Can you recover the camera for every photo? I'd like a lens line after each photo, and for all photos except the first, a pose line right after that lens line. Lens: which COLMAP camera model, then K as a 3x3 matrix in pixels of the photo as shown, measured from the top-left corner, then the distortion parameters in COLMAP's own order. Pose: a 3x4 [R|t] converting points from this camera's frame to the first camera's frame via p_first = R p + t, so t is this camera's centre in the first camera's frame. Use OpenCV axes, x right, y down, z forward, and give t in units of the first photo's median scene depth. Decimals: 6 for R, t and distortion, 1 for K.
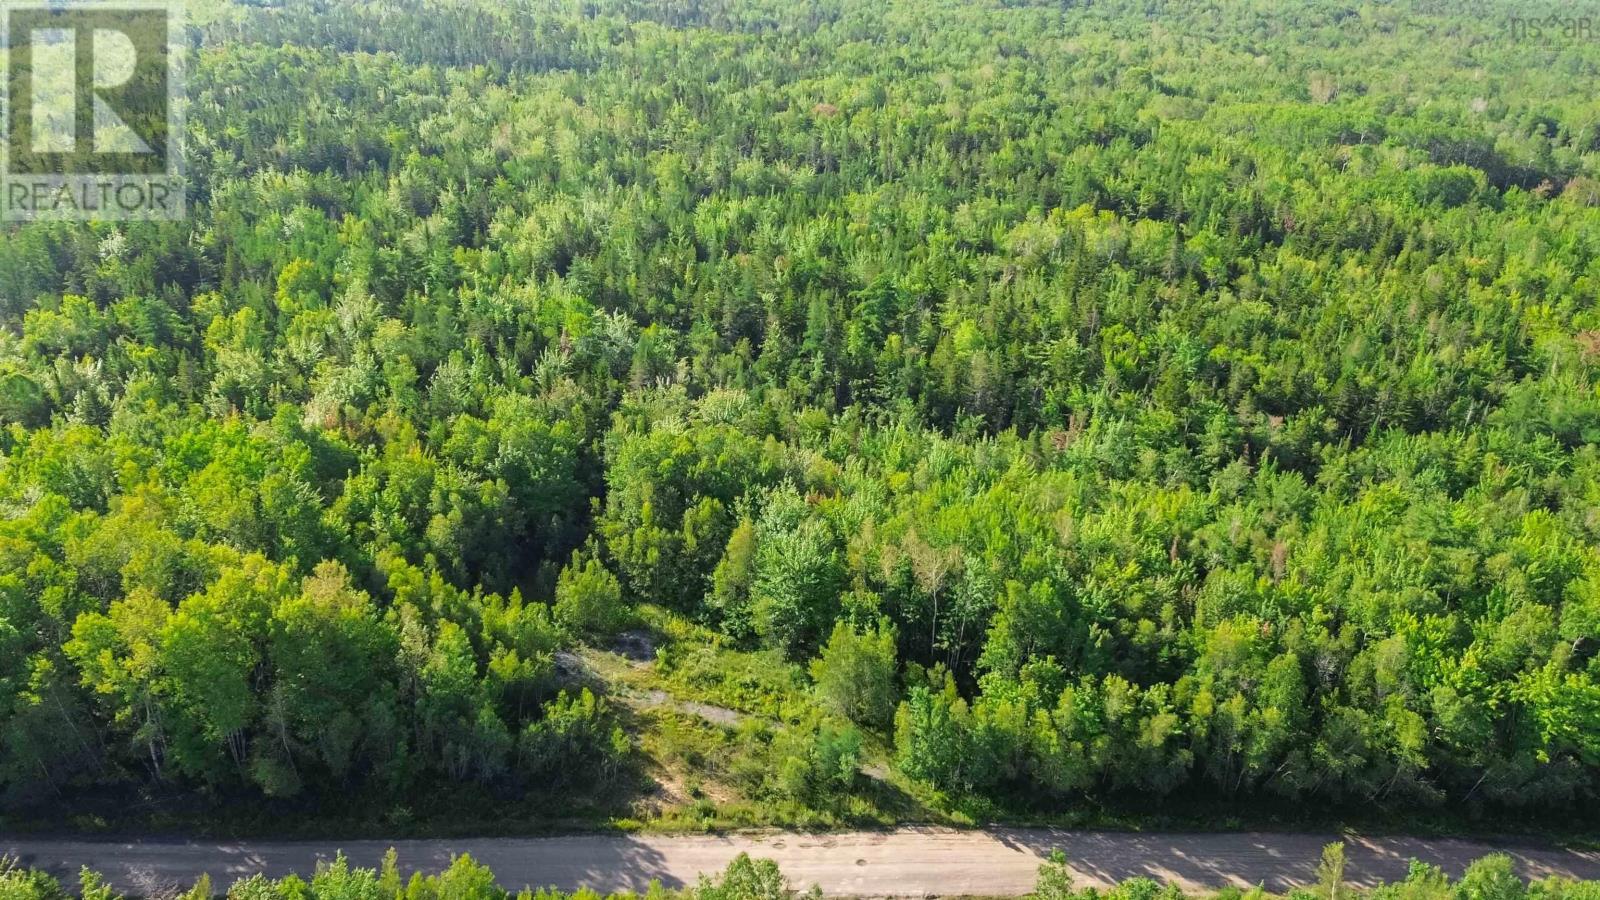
lens RADIAL K [[1137.9, 0, 802.6], [0, 1137.9, 459.0], [0, 0, 1]] dist [0.072634, -0.071385]
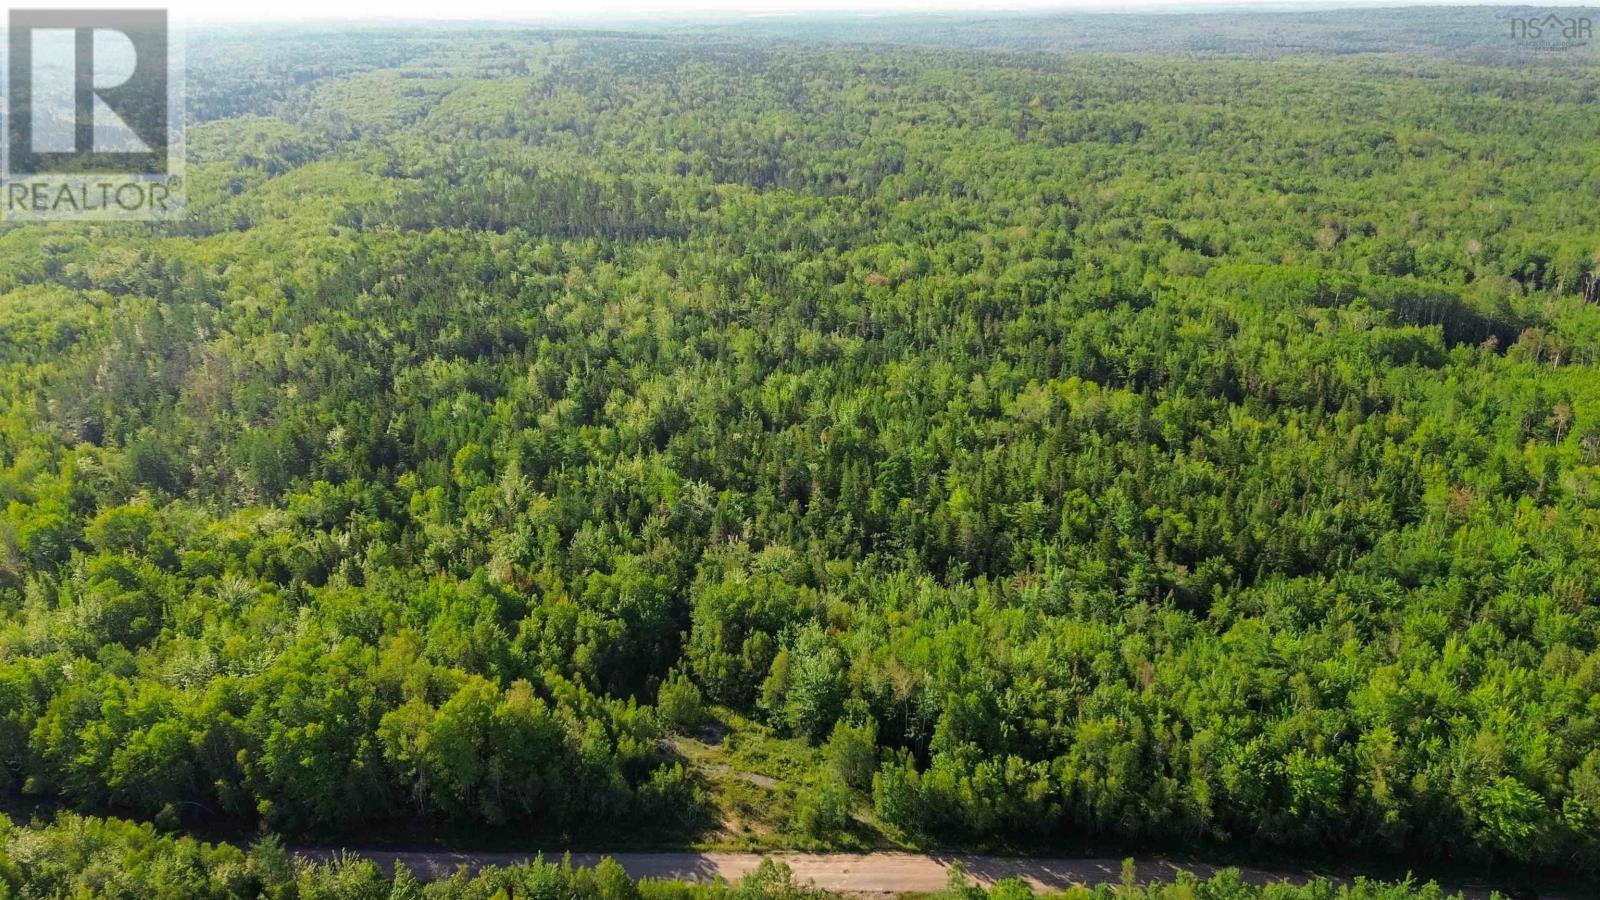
lens RADIAL K [[1137.9, 0, 802.6], [0, 1137.9, 459.0], [0, 0, 1]] dist [0.072634, -0.071385]
pose [[0.996941, -0.013175, -0.077035, 0.077210], [0.007178, 0.996958, -0.077608, -0.064400], [0.077823, 0.076817, 0.994003, -0.413053]]
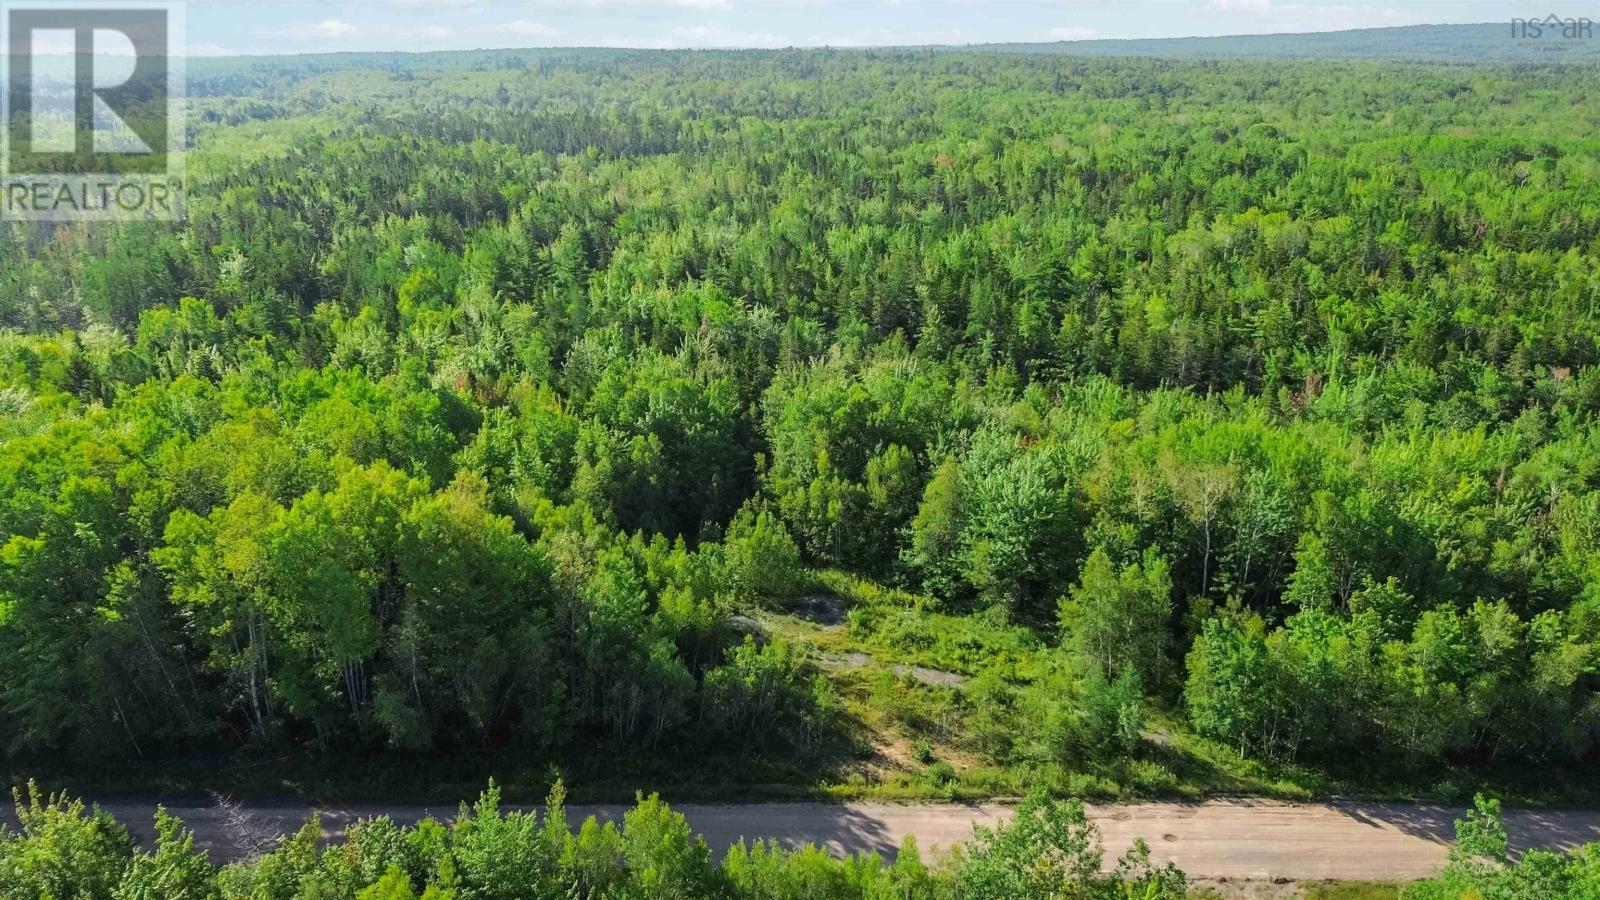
lens RADIAL K [[1137.9, 0, 802.6], [0, 1137.9, 459.0], [0, 0, 1]] dist [0.072634, -0.071385]
pose [[0.996844, -0.024699, -0.075448, -0.077230], [0.016195, 0.993653, -0.111316, 0.120018], [0.077719, 0.109742, 0.990917, 0.143187]]
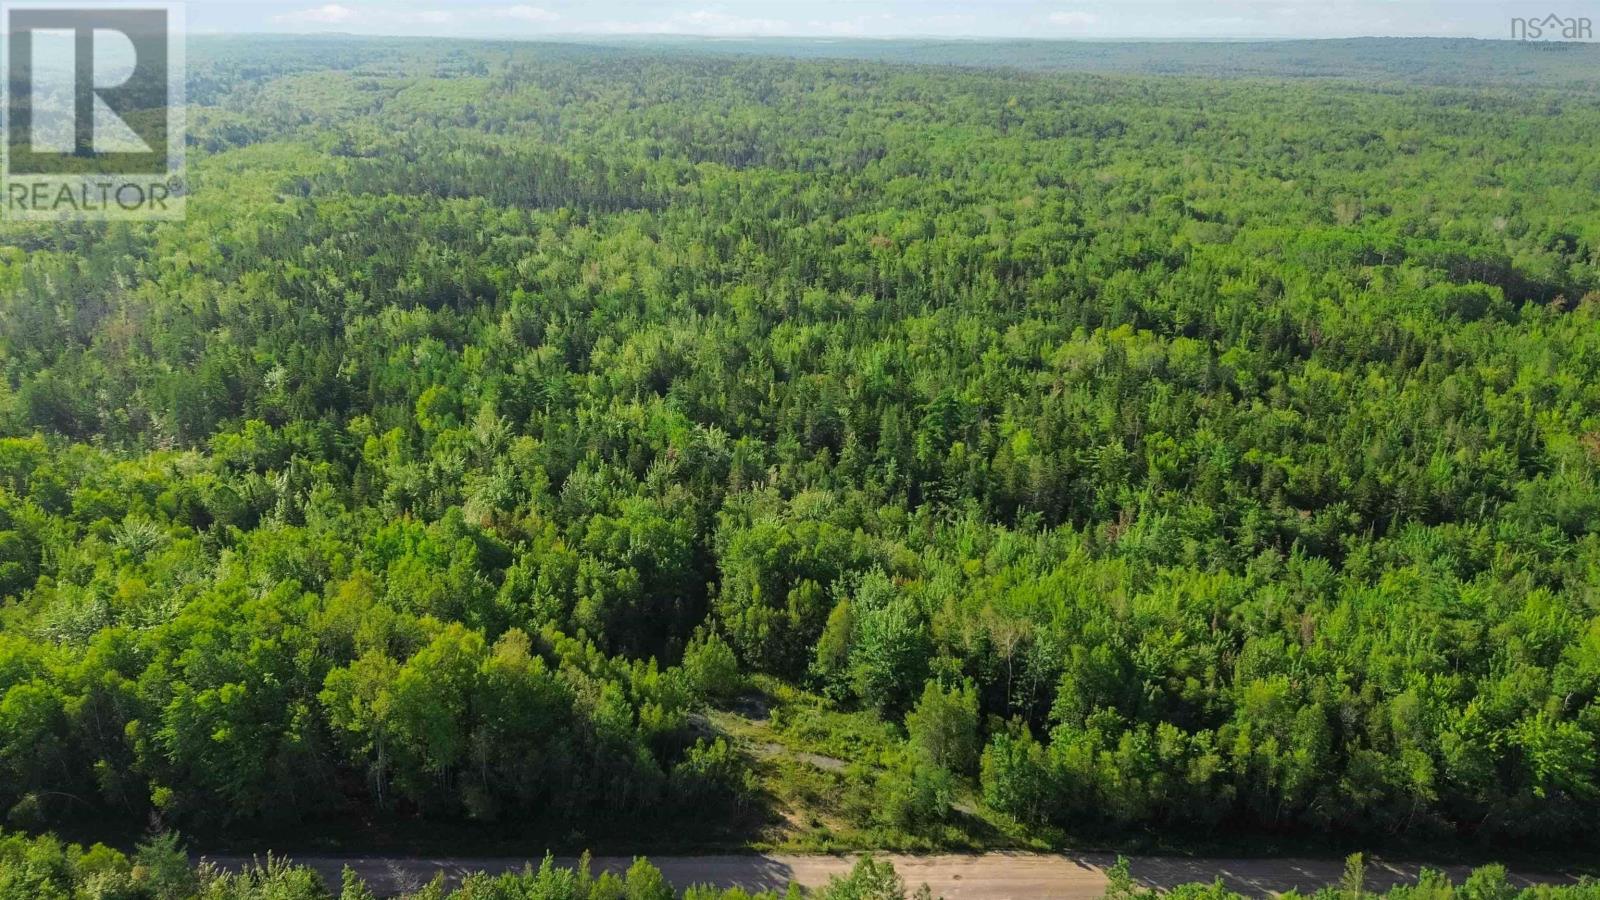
lens RADIAL K [[1137.9, 0, 802.6], [0, 1137.9, 459.0], [0, 0, 1]] dist [0.072634, -0.071385]
pose [[0.999206, -0.012539, -0.037814, -0.038130], [0.008701, 0.994949, -0.100009, 0.022427], [0.038877, 0.099600, 0.994268, -0.154143]]
